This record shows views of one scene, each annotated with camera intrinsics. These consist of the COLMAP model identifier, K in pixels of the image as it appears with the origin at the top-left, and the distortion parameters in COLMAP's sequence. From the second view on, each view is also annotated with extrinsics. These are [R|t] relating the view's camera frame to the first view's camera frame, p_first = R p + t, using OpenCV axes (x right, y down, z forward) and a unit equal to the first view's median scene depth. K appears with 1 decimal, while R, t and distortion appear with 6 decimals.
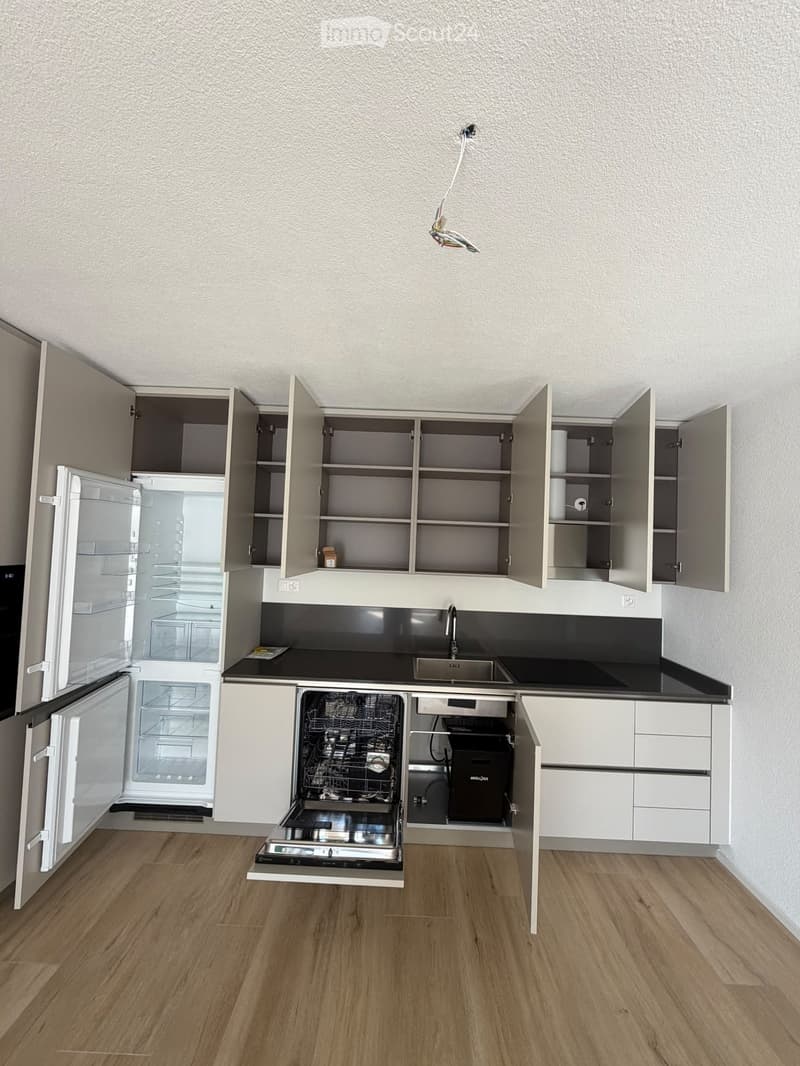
lens RADIAL K [[426.9, 0, 401.4], [0, 426.9, 534.5], [0, 0, 1]] dist [0.002587, -0.000073]
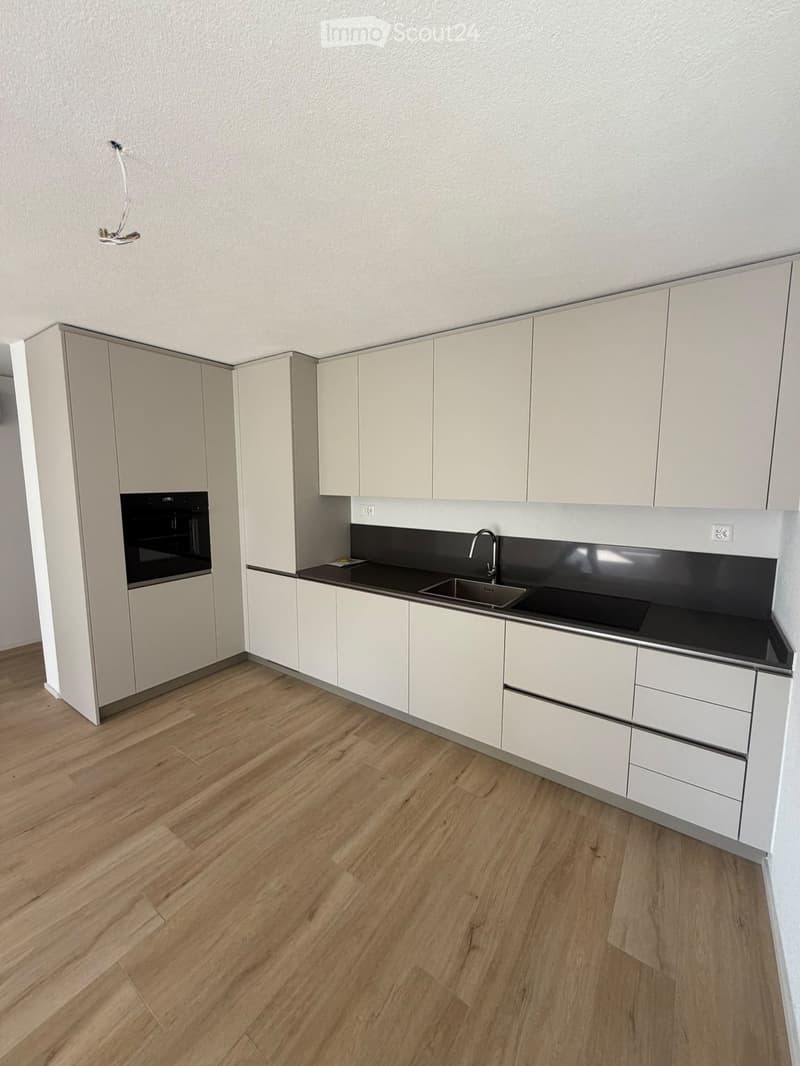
lens RADIAL K [[426.9, 0, 397.7], [0, 426.9, 534.3], [0, 0, 1]] dist [0.002587, -0.000073]
pose [[0.816665, 0.035696, -0.576007, 0.643006], [0.052267, 0.989409, 0.135419, 0.038296], [0.574740, -0.140698, 0.806150, 0.101782]]
